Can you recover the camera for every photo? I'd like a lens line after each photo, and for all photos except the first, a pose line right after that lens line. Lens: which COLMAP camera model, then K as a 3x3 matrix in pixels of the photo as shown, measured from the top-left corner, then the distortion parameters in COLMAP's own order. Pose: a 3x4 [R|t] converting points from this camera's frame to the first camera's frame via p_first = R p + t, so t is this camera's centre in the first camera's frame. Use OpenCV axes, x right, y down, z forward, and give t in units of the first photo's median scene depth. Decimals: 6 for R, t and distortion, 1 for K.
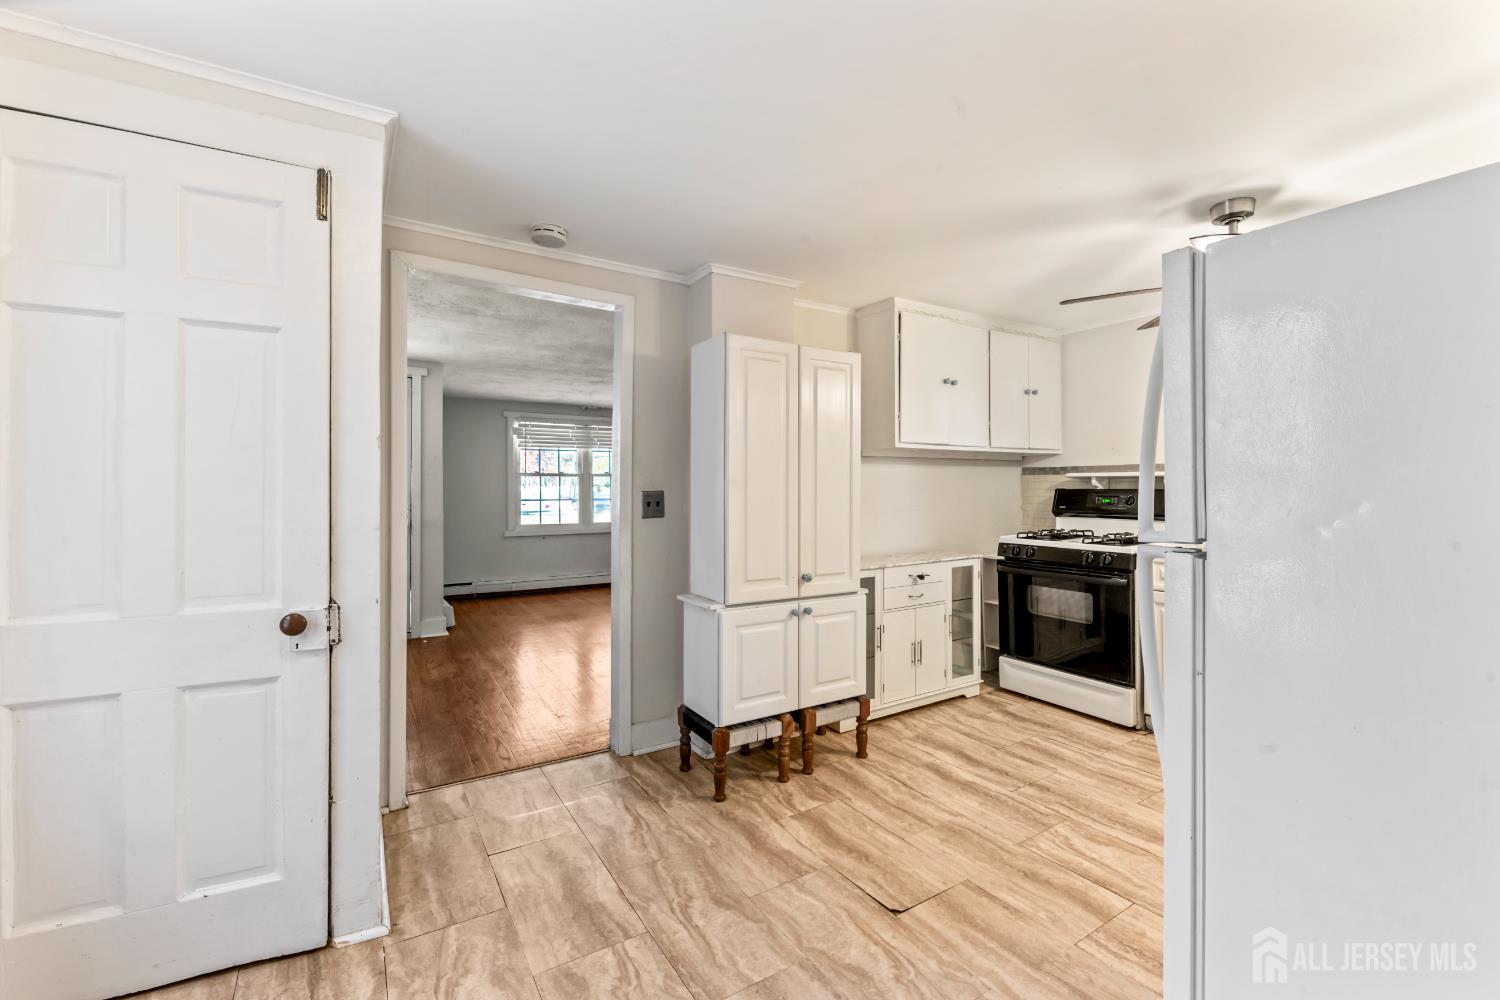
lens RADIAL K [[630.7, 0, 744.2], [0, 630.7, 489.3], [0, 0, 1]] dist [-0.010340, -0.000175]
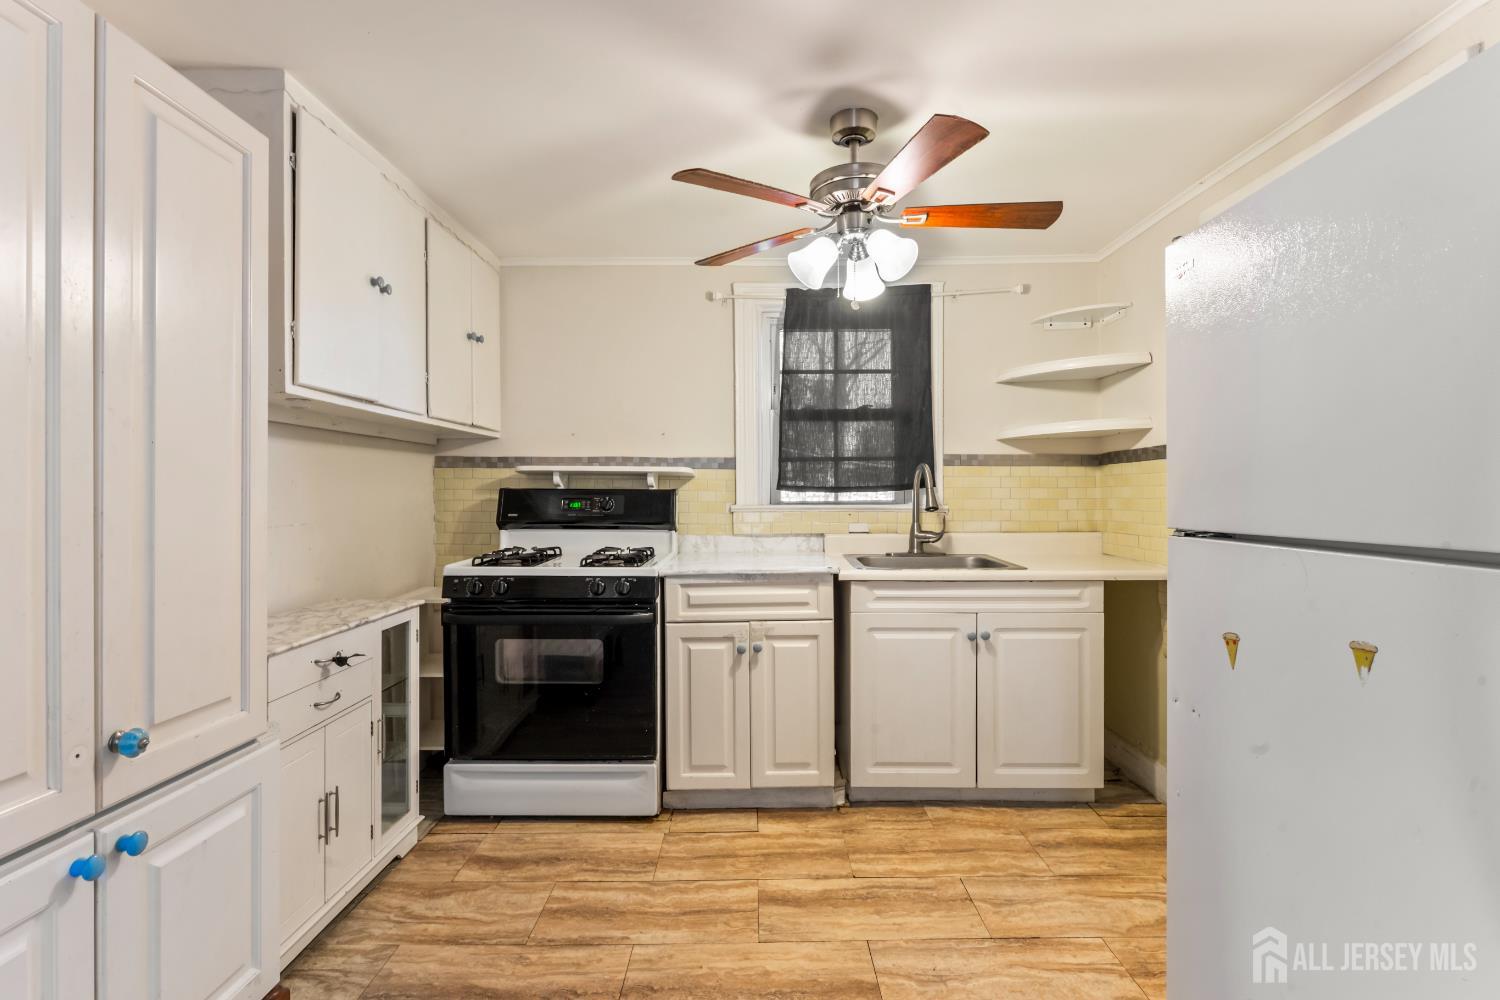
lens RADIAL K [[737.0, 0, 748.5], [0, 737.0, 497.4], [0, 0, 1]] dist [0.006016, 0.000238]
pose [[0.524480, -0.000967, 0.851422, -0.047720], [0.000666, 1.000000, 0.000725, 0.010100], [-0.851423, 0.000186, 0.524480, 0.422635]]
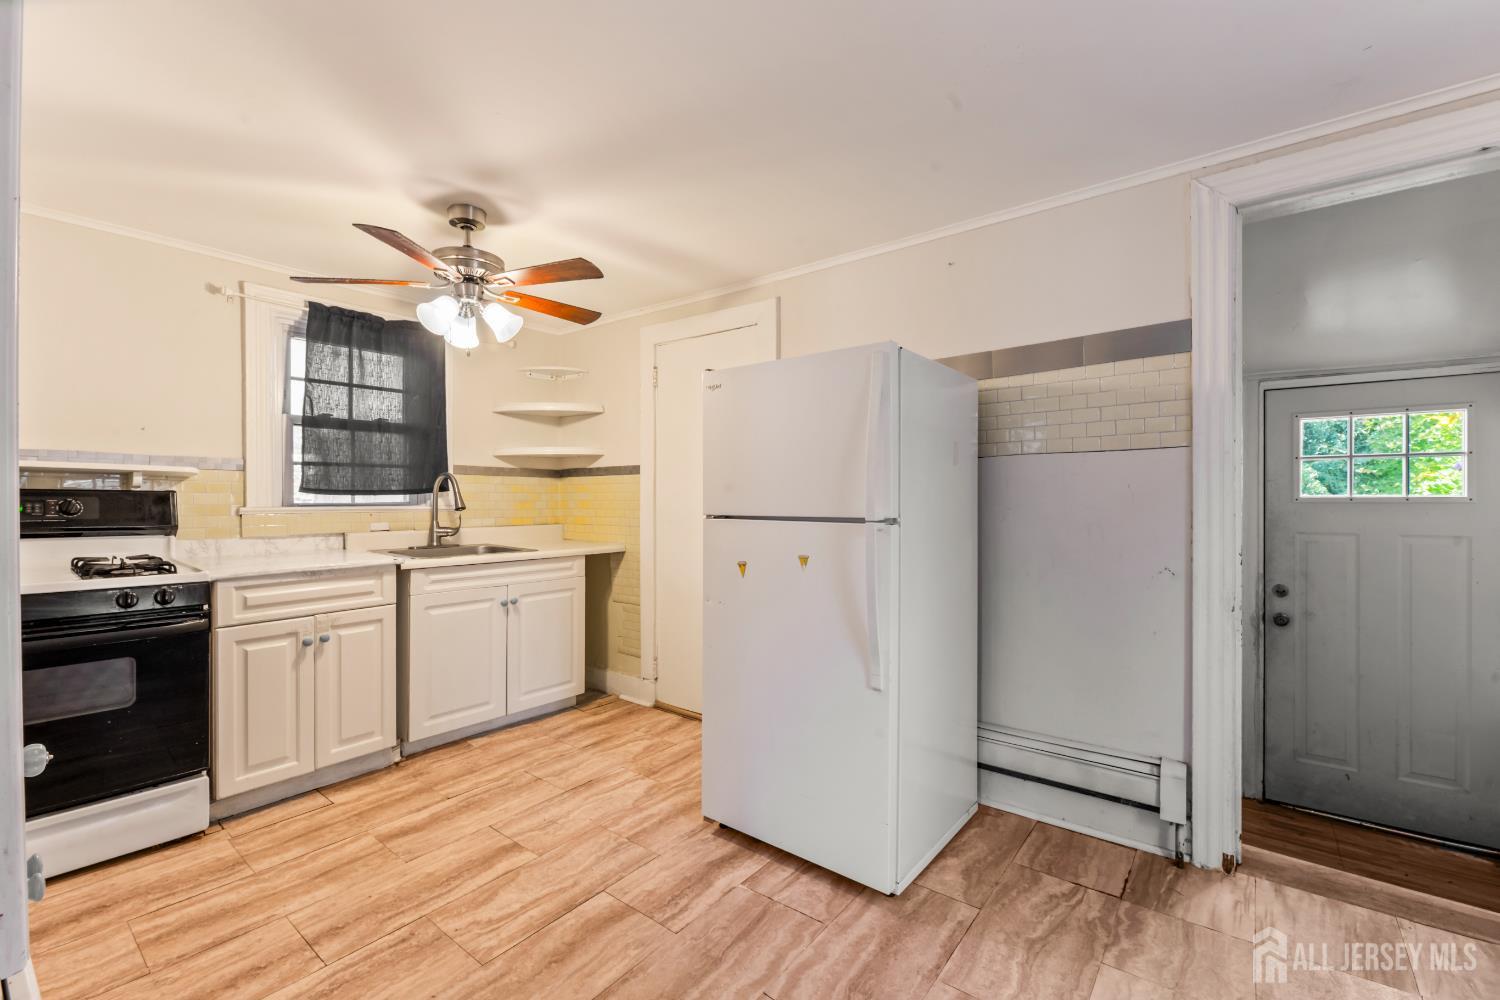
lens RADIAL K [[654.5, 0, 750.0], [0, 654.5, 500.0], [0, 0, 1]] dist [0.001618, -0.000532]
pose [[-0.348871, 0.000118, 0.937171, -0.256182], [-0.000275, 1.000000, -0.000229, 0.011399], [-0.937171, -0.000337, -0.348871, 0.630722]]
